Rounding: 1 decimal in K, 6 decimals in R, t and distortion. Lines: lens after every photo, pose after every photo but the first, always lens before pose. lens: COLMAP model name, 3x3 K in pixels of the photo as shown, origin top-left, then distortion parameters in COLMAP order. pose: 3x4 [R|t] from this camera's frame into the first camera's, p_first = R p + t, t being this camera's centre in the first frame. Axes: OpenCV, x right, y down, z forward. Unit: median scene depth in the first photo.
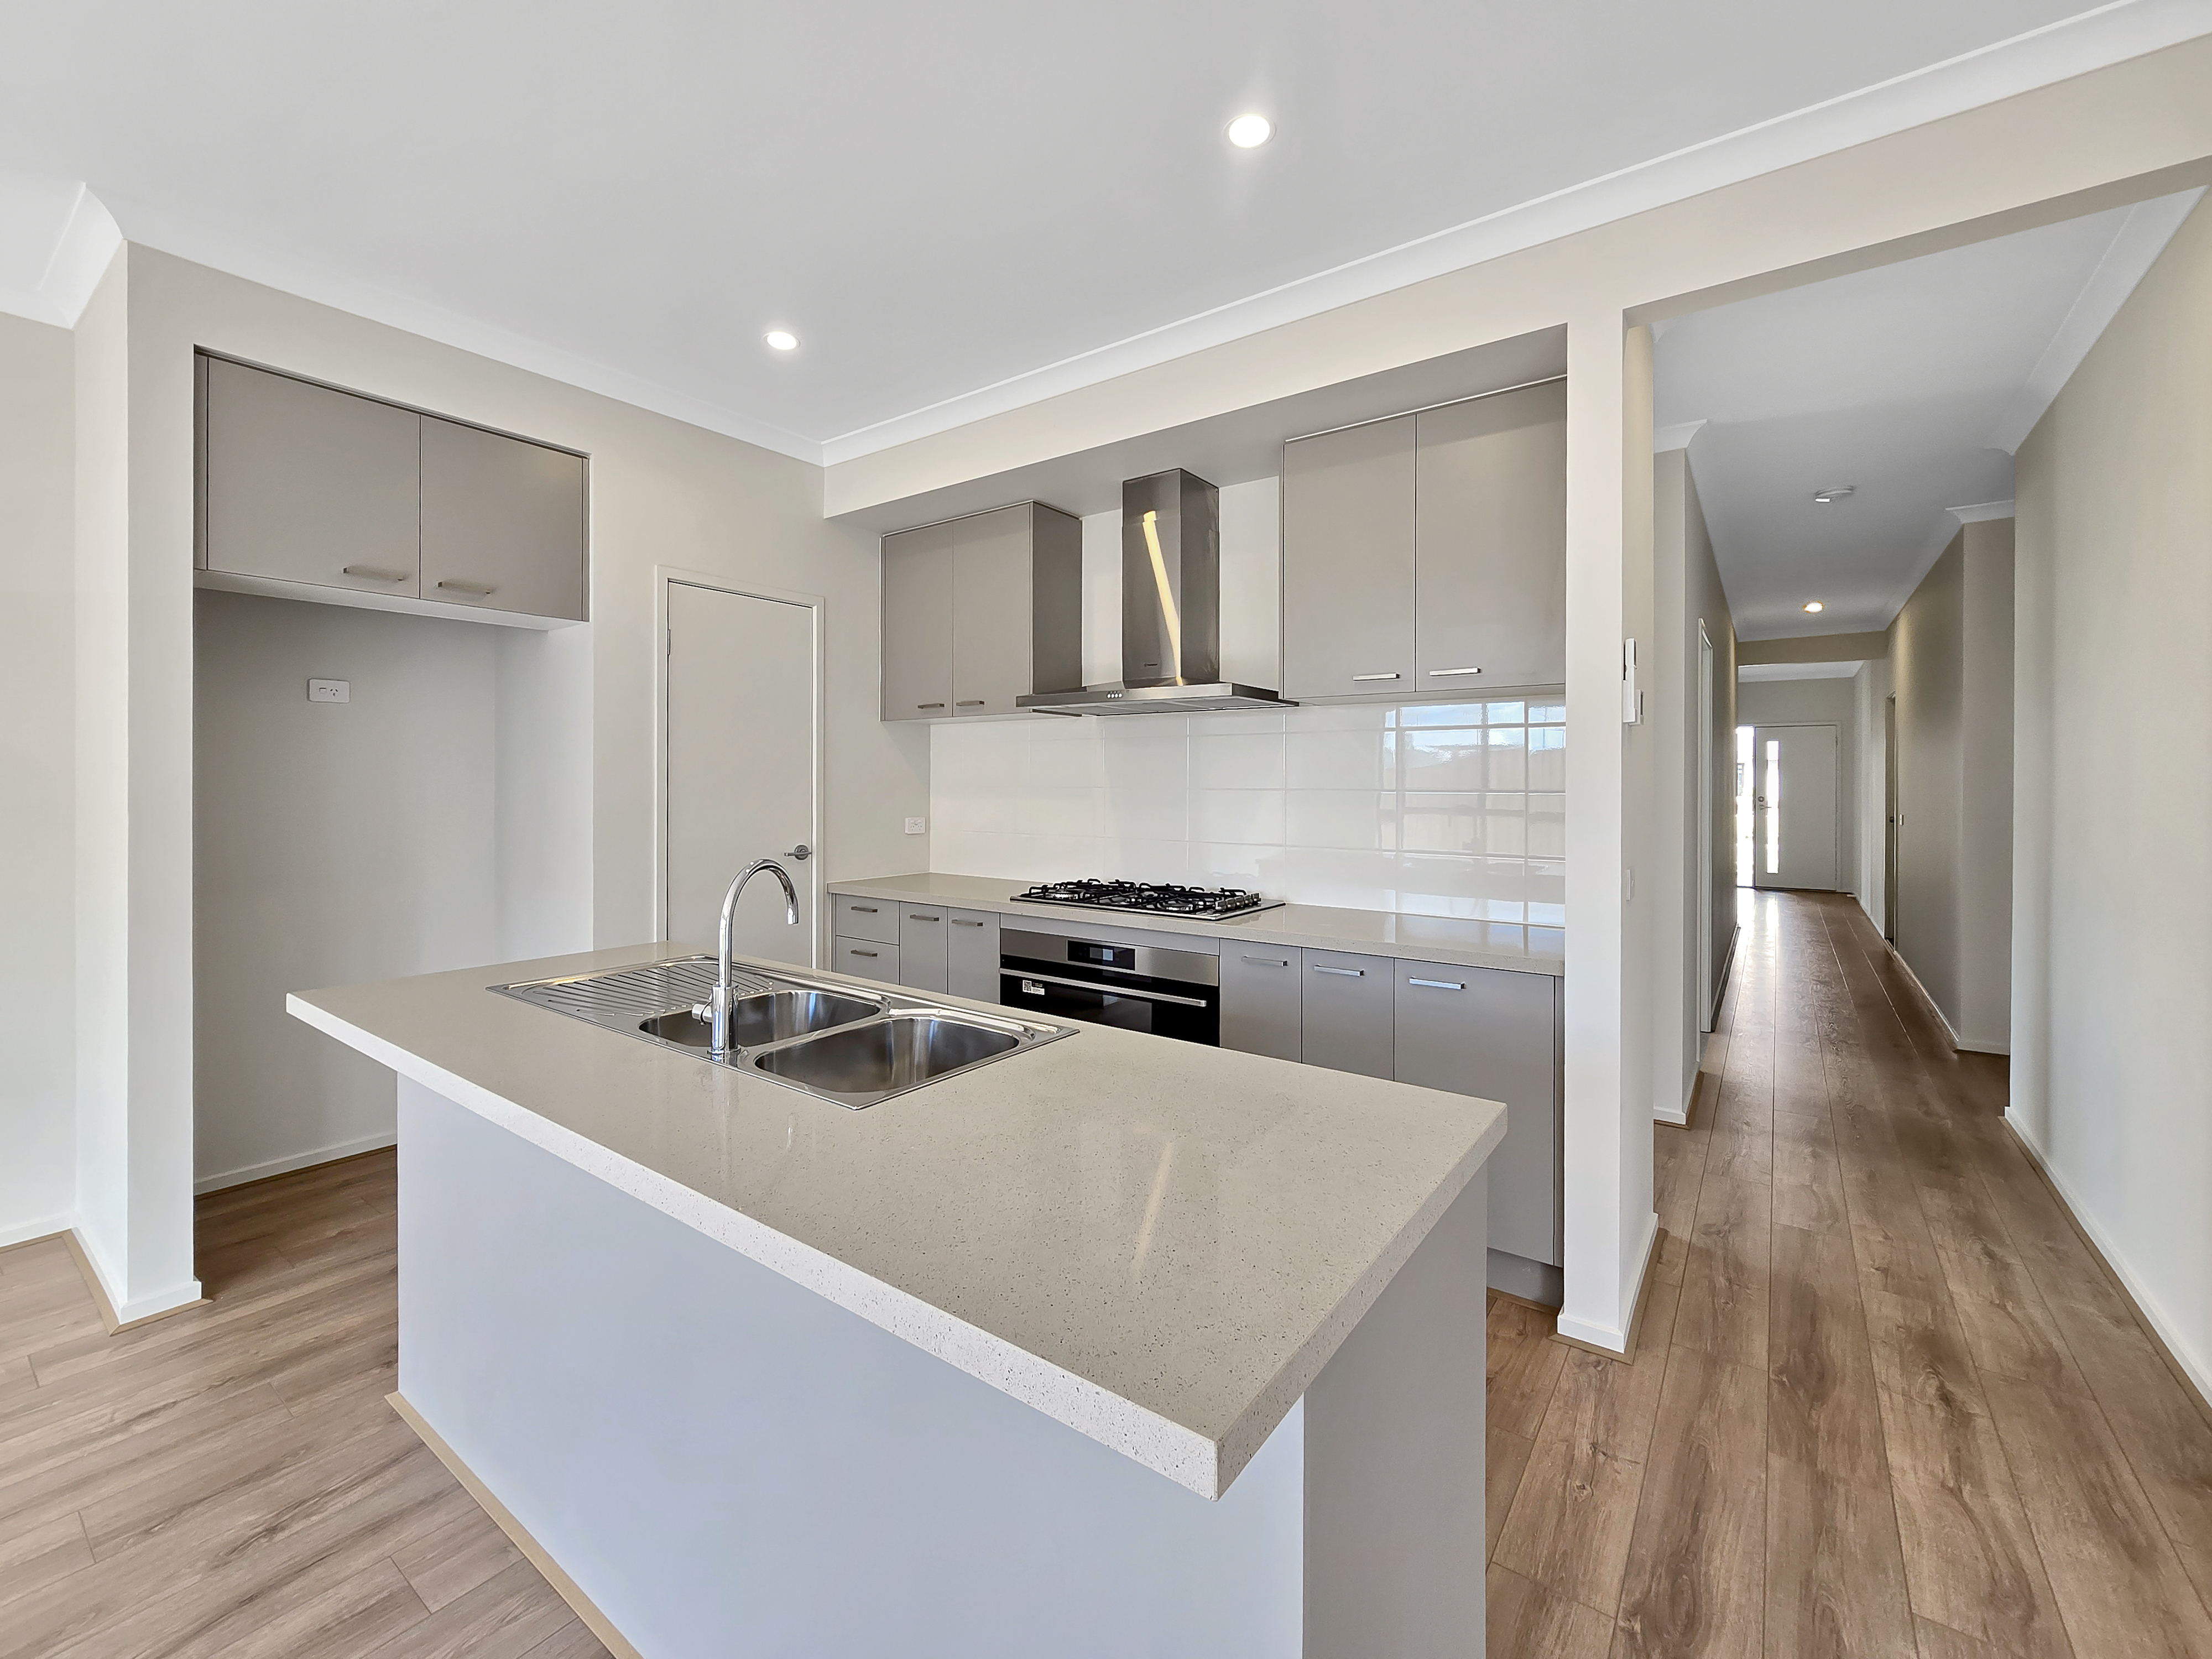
lens RADIAL K [[909.2, 0, 1124.0], [0, 909.2, 776.0], [0, 0, 1]] dist [0.003785, 0.000168]
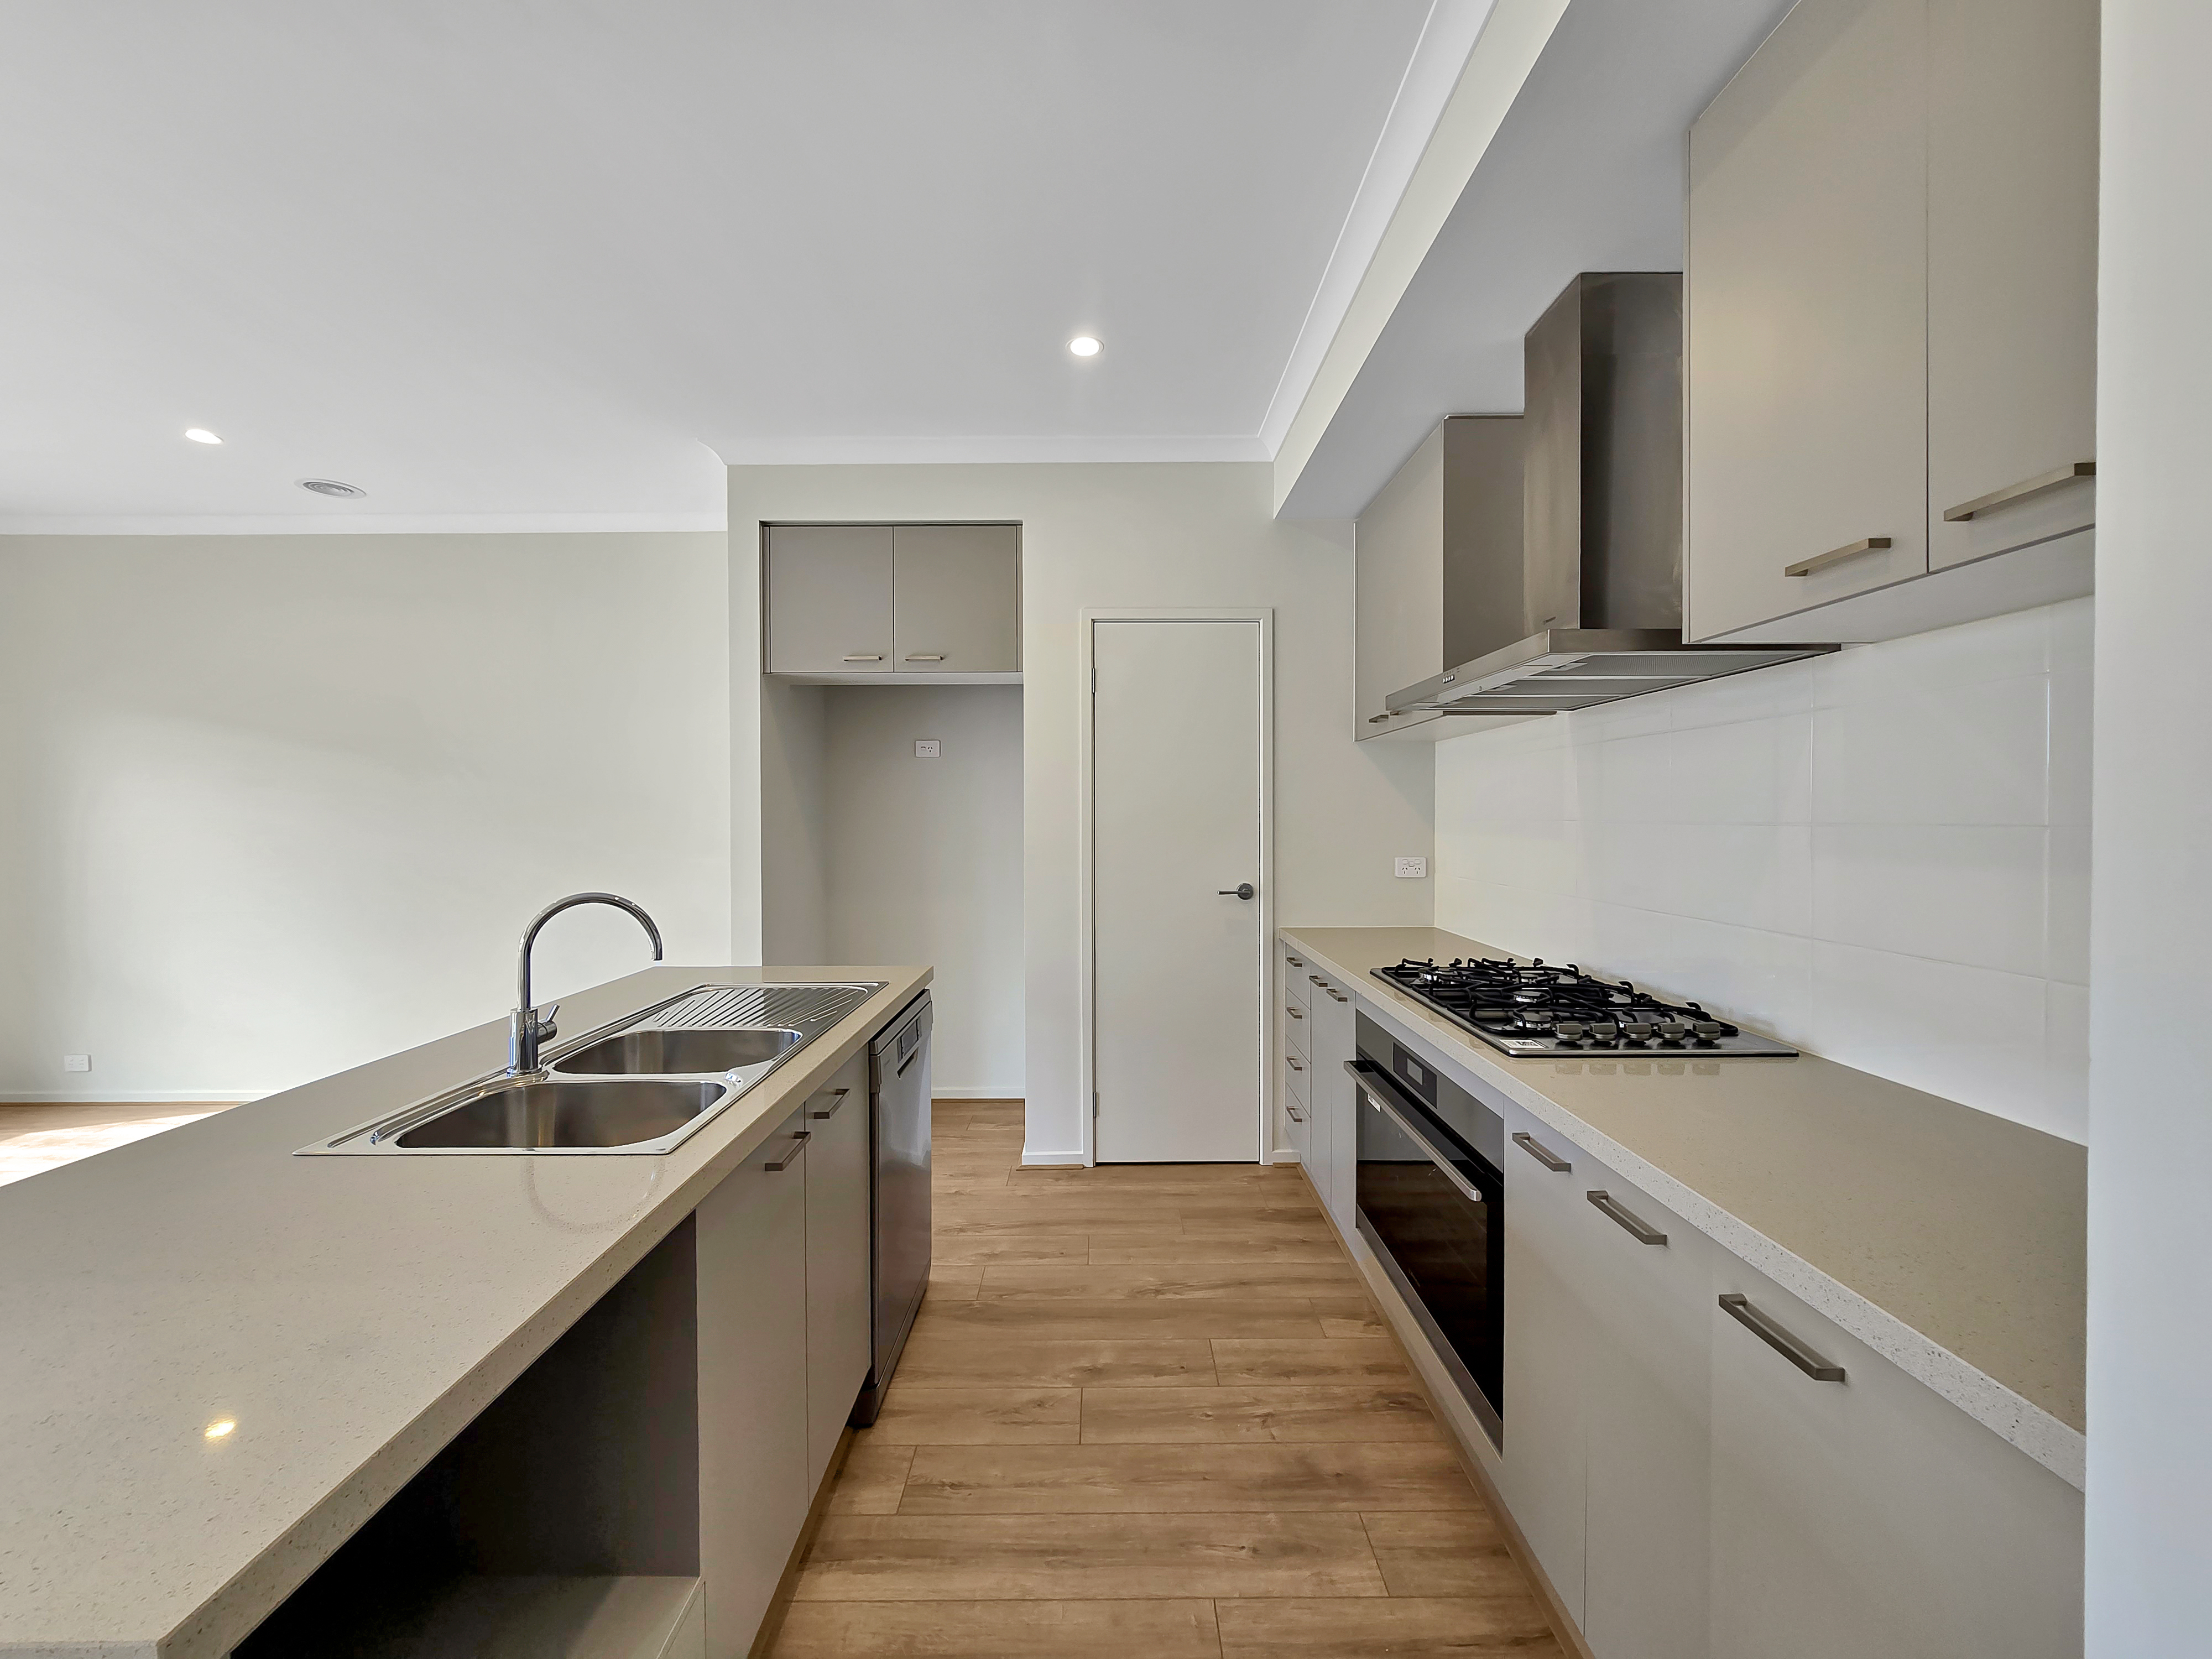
lens RADIAL K [[909.2, 0, 1117.8], [0, 909.2, 824.9], [0, 0, 1]] dist [0.003785, 0.000168]
pose [[0.587148, 0.004002, -0.809470, 0.364245], [0.009362, 0.999887, 0.011734, 0.005942], [0.809425, -0.014468, 0.587045, 0.416999]]
